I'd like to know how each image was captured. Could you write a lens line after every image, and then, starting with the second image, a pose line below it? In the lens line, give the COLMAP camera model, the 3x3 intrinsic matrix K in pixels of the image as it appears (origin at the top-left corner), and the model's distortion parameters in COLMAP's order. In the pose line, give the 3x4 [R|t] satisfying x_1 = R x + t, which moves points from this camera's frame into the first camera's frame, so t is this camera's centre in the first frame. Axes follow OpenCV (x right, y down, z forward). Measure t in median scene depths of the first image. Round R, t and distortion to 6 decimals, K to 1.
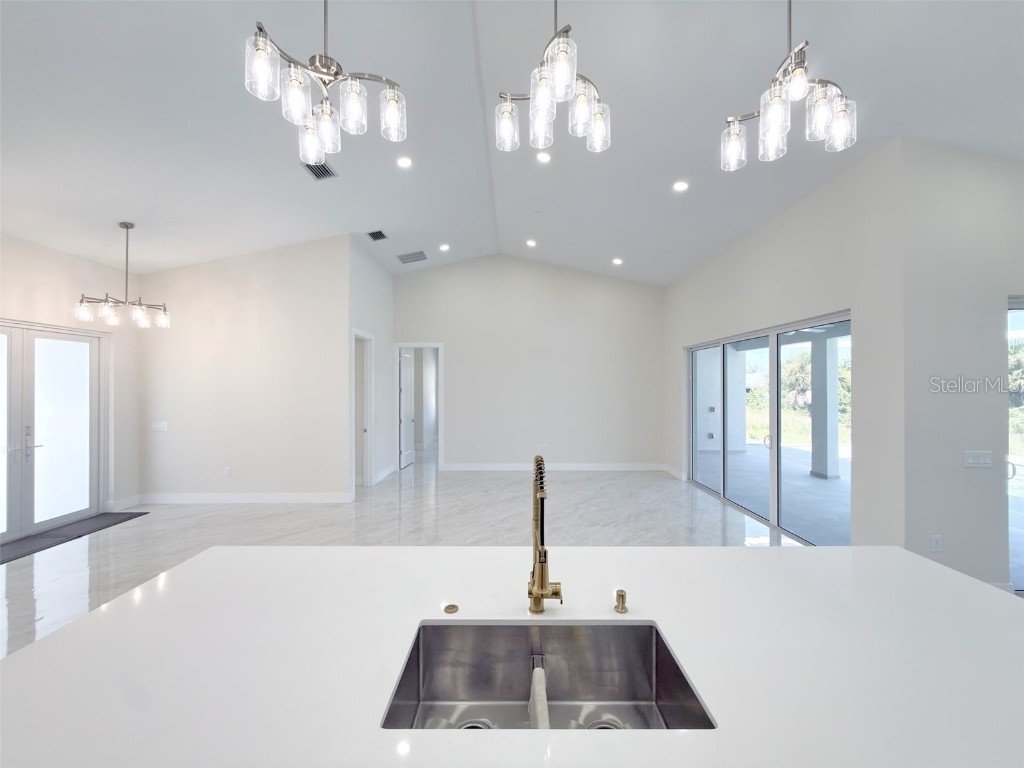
lens RADIAL K [[416.2, 0, 509.5], [0, 416.2, 385.3], [0, 0, 1]] dist [-0.002008, -0.000048]
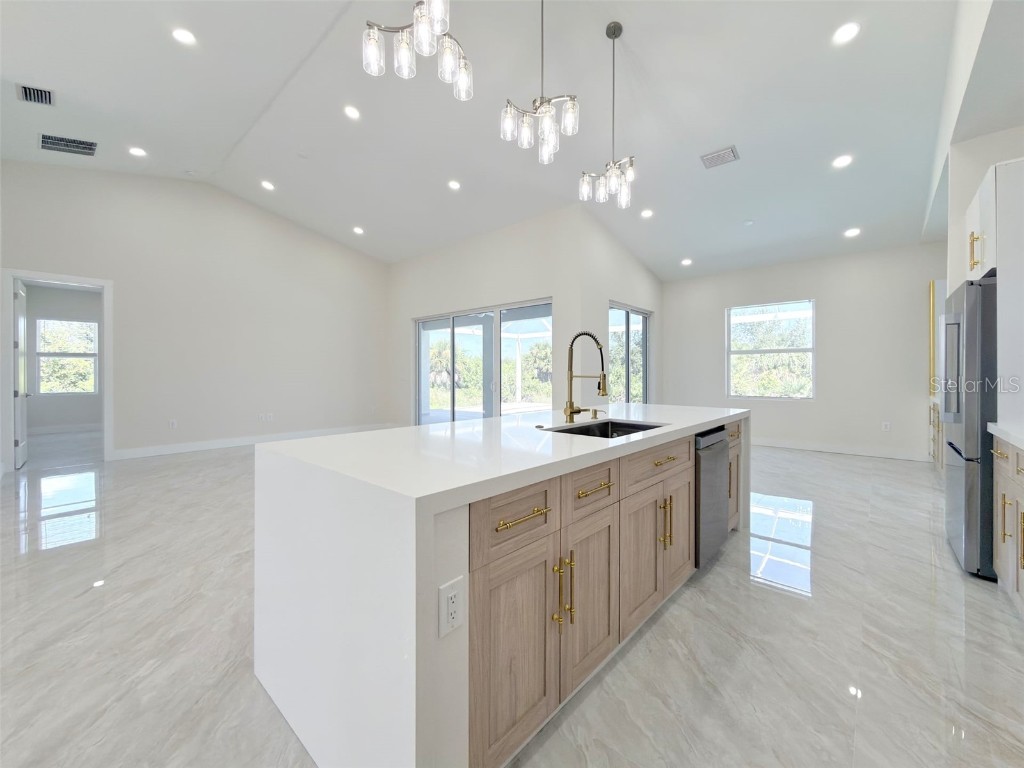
lens RADIAL K [[416.2, 0, 518.3], [0, 416.2, 379.9], [0, 0, 1]] dist [-0.002008, -0.000048]
pose [[0.660231, -0.011381, 0.750976, -0.222873], [-0.000886, 0.999873, 0.015932, 0.051721], [-0.751062, -0.011184, 0.660137, 0.002664]]
